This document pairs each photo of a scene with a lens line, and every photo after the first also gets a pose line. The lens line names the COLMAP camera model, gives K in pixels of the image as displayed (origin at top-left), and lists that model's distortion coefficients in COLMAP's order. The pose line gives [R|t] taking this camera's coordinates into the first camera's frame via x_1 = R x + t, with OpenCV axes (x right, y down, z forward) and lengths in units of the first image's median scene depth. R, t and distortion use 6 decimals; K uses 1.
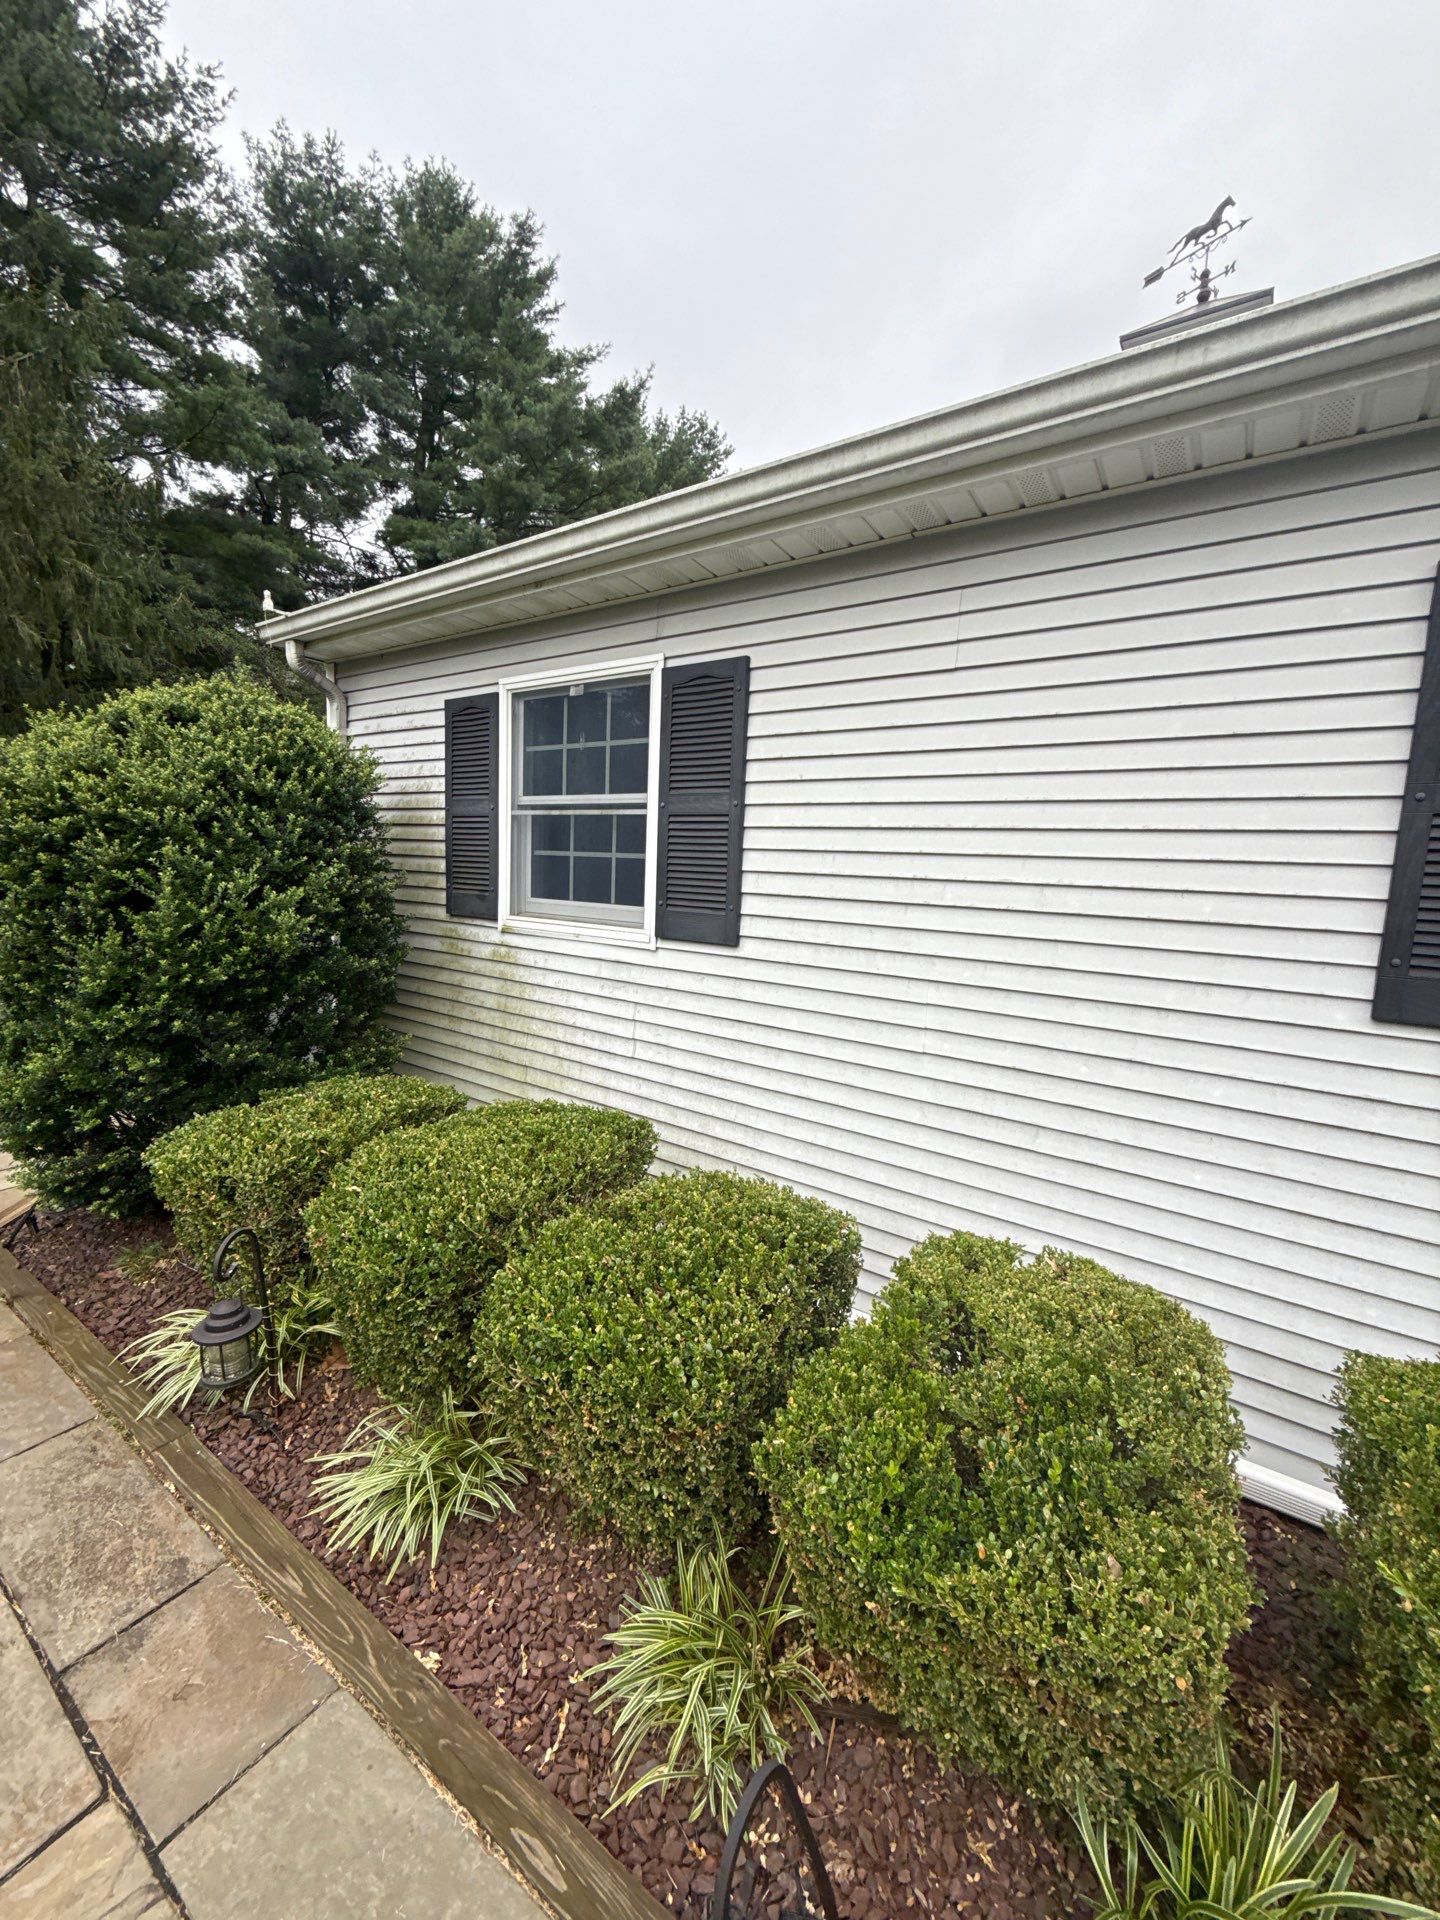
lens RADIAL K [[765.9, 0, 734.8], [0, 765.9, 953.7], [0, 0, 1]] dist [0.000616, -0.000486]
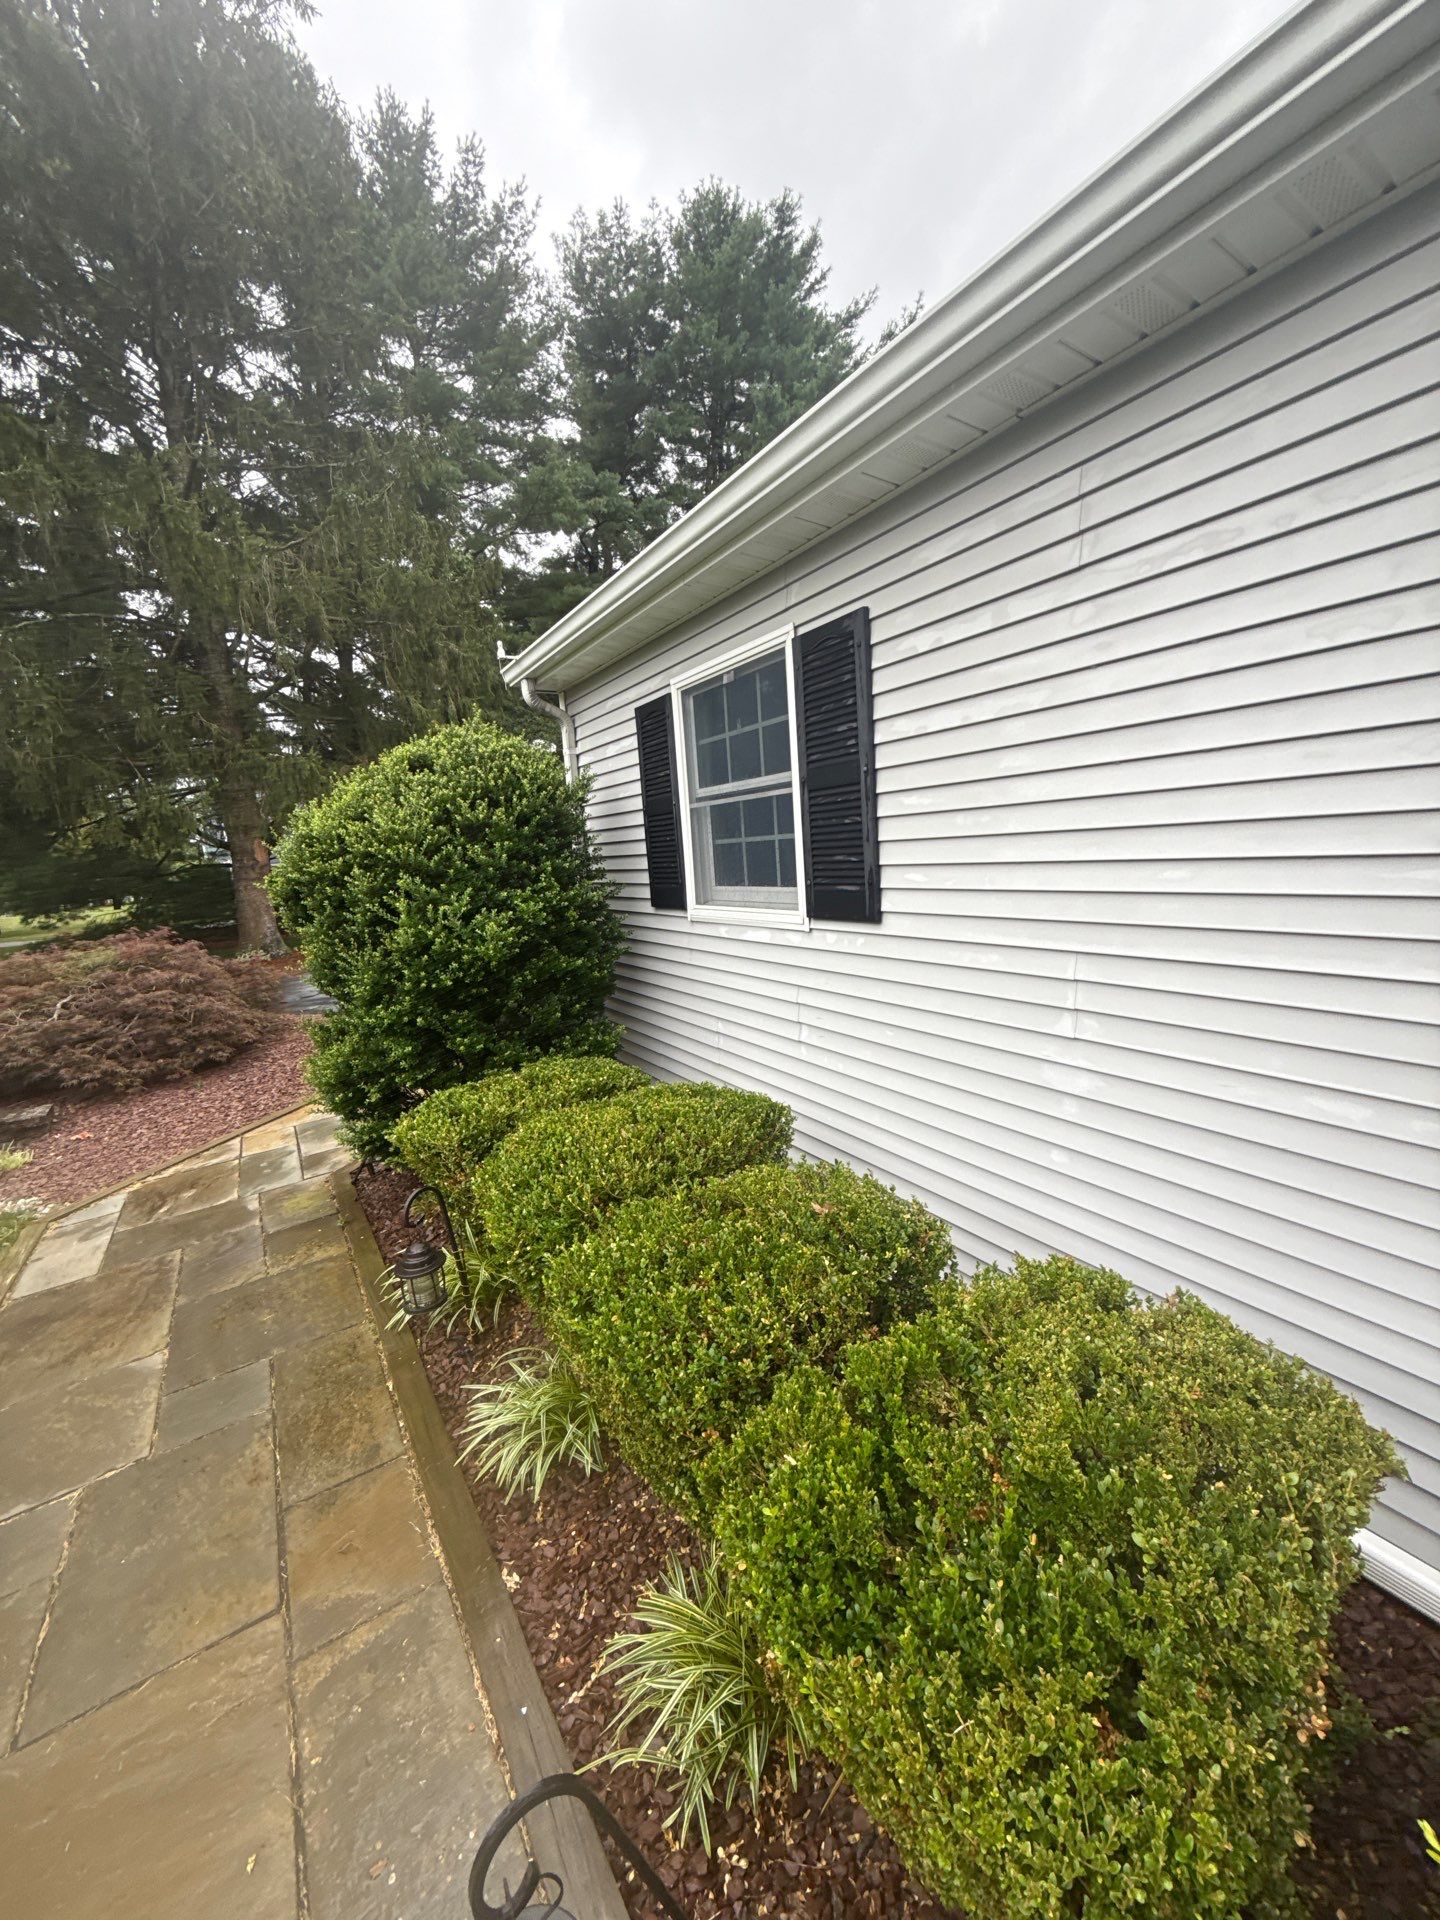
lens RADIAL K [[765.9, 0, 725.1], [0, 765.9, 956.6], [0, 0, 1]] dist [0.000616, -0.000486]
pose [[0.910110, -0.047297, -0.411658, 0.171341], [0.062796, 0.997733, 0.024197, -0.002676], [0.409580, -0.047872, 0.911017, 0.059886]]
